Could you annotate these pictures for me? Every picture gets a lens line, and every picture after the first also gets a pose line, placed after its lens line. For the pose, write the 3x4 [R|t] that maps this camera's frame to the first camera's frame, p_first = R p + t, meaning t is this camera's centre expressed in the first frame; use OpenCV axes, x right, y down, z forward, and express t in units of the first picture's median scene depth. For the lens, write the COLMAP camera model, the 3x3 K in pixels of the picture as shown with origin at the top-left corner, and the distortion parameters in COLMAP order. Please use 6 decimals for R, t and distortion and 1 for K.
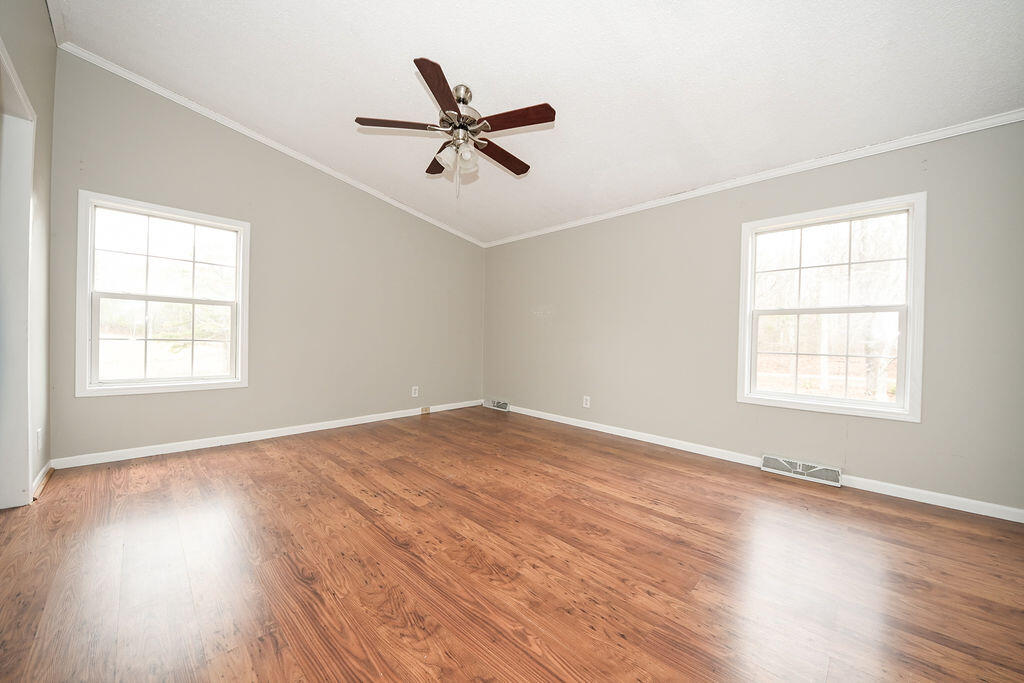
lens RADIAL K [[360.6, 0, 512.0], [0, 360.6, 341.5], [0, 0, 1]] dist [0.041051, -0.025070]
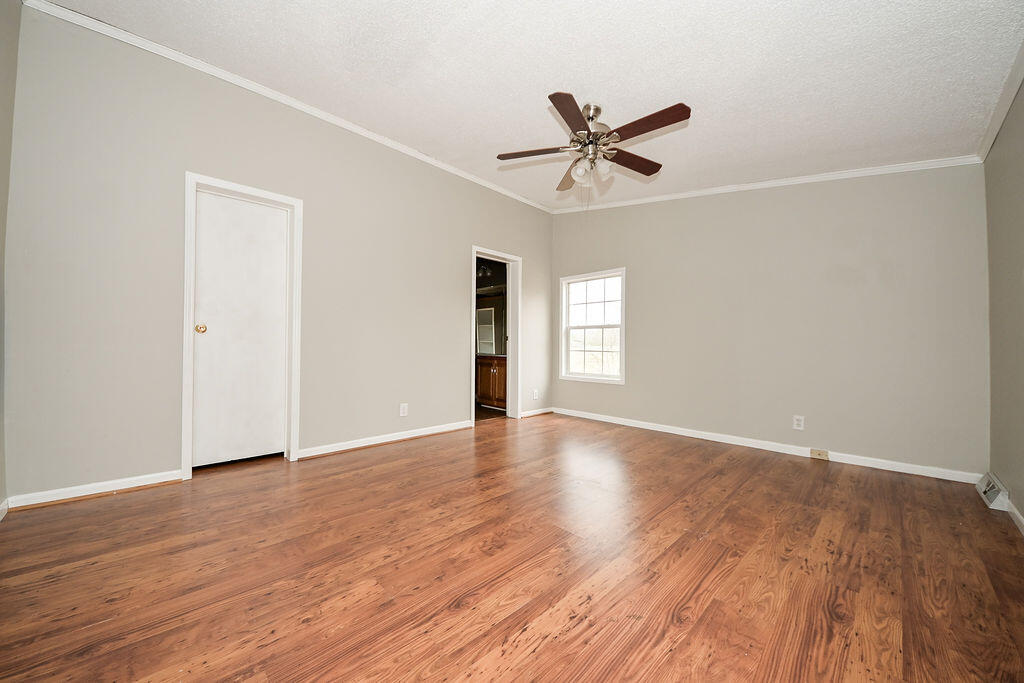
lens RADIAL K [[360.6, 0, 512.0], [0, 360.6, 341.5], [0, 0, 1]] dist [0.041051, -0.025070]
pose [[-0.019349, -0.035706, -0.999175, 0.805385], [-0.017072, 0.999228, -0.035377, 0.019429], [0.999667, 0.016373, -0.019944, 0.730086]]
